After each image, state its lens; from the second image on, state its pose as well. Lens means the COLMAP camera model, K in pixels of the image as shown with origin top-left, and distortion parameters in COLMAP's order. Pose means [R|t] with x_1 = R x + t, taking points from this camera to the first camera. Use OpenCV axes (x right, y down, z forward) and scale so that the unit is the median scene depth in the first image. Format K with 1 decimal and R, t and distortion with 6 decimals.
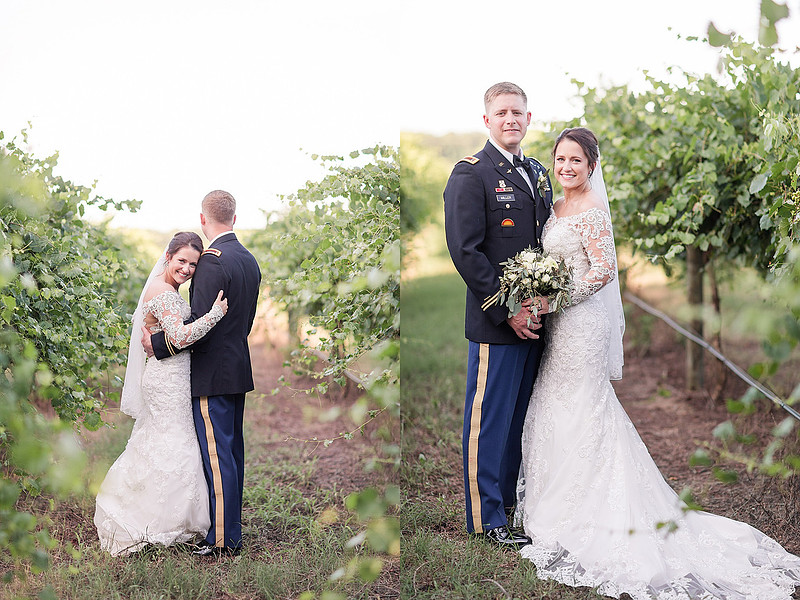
lens RADIAL K [[2805.0, 0, 400.0], [0, 2805.0, 300.0], [0, 0, 1]] dist [0.005289, -0.582270]
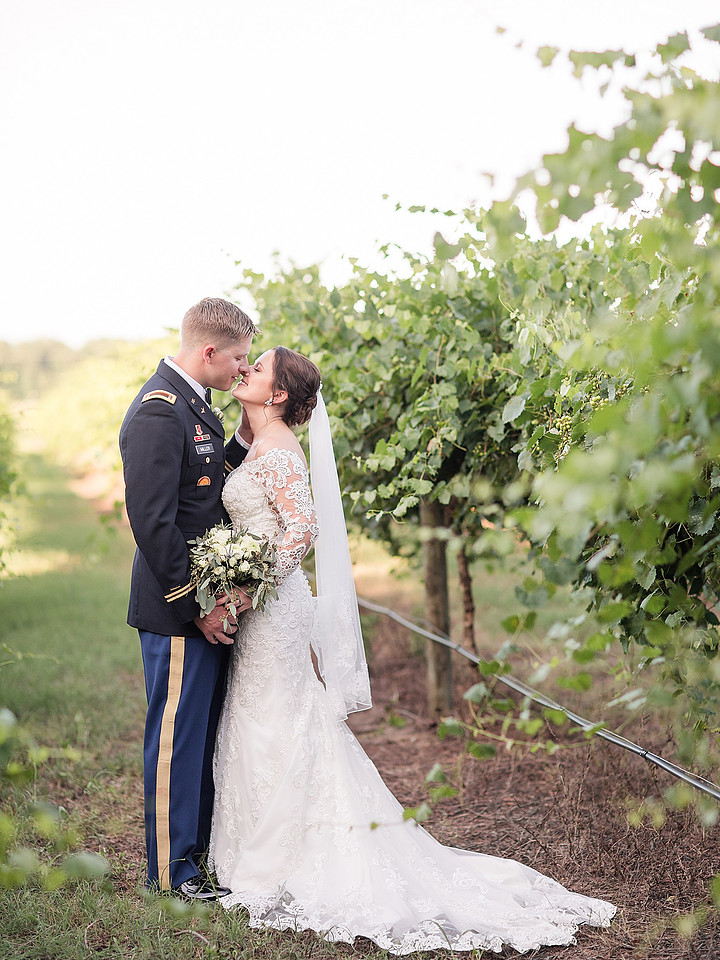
lens RADIAL K [[2774.4, 0, 360.0], [0, 2774.4, 480.0], [0, 0, 1]] dist [0.000584, -0.328993]
pose [[0.996109, -0.041606, 0.077688, 0.031301], [0.042958, 0.998952, -0.015815, -0.013622], [-0.076948, 0.019091, 0.996852, 0.288939]]
